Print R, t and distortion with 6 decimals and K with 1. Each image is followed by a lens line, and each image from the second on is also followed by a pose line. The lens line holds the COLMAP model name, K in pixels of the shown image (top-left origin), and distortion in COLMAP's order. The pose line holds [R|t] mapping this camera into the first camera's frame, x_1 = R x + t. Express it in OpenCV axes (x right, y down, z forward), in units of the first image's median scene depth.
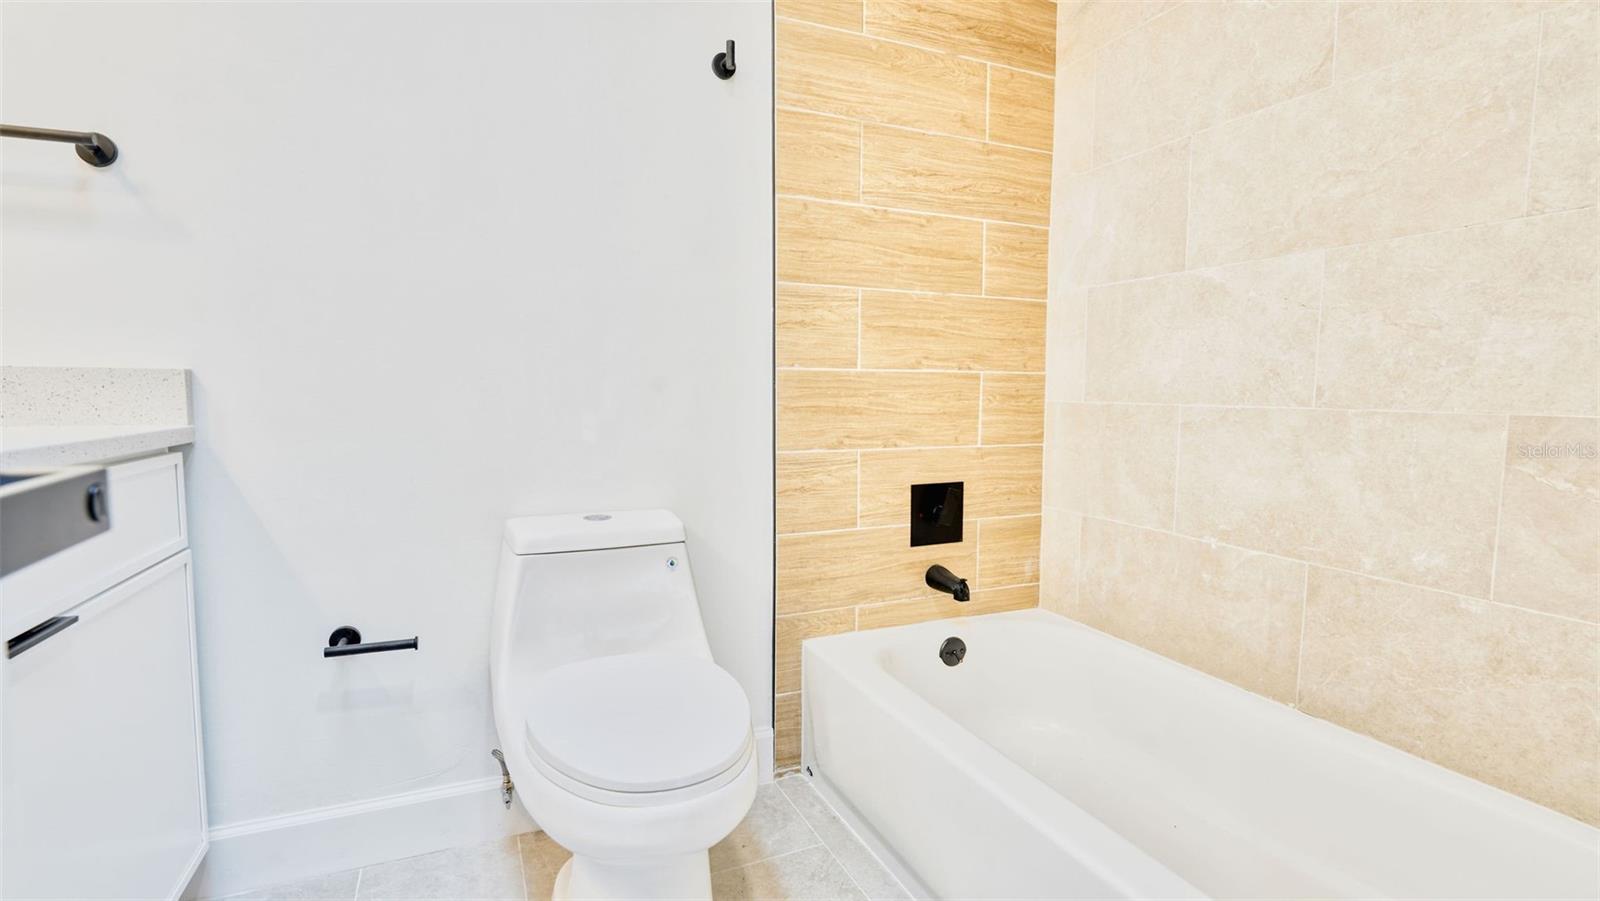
lens RADIAL K [[761.8, 0, 800.0], [0, 761.8, 450.5], [0, 0, 1]] dist [-0.001161, -0.000619]
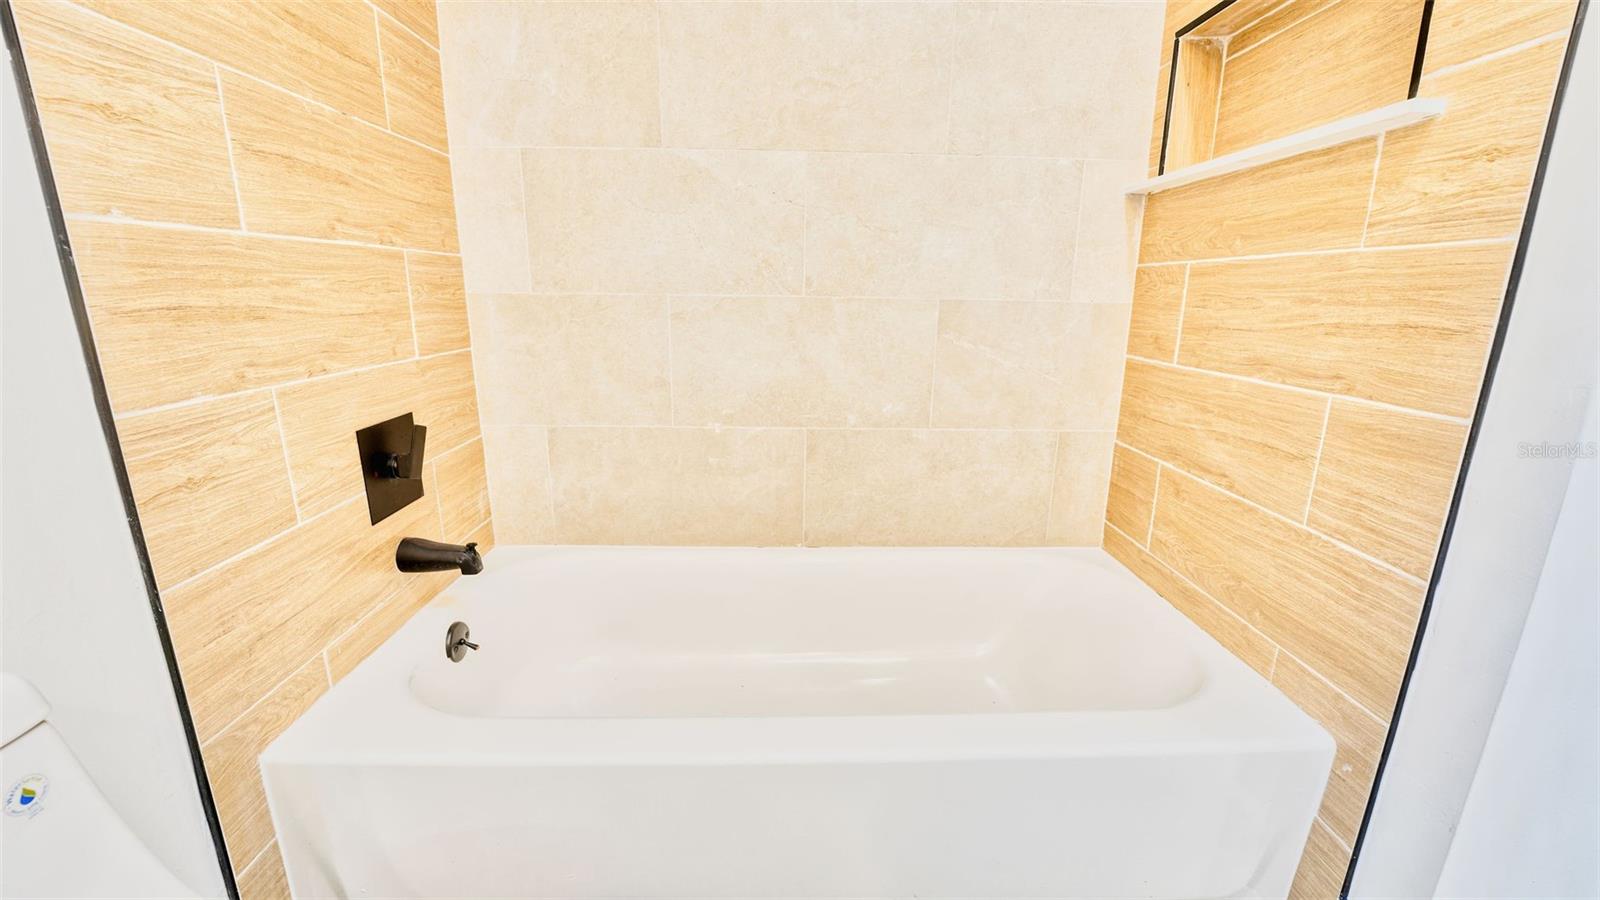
lens RADIAL K [[652.7, 0, 806.4], [0, 652.7, 455.5], [0, 0, 1]] dist [-0.027006, 0.000886]
pose [[0.363825, -0.229256, 0.902814, -0.210676], [0.065223, 0.973130, 0.220827, -0.029371], [-0.929181, -0.021459, 0.369002, 0.481651]]
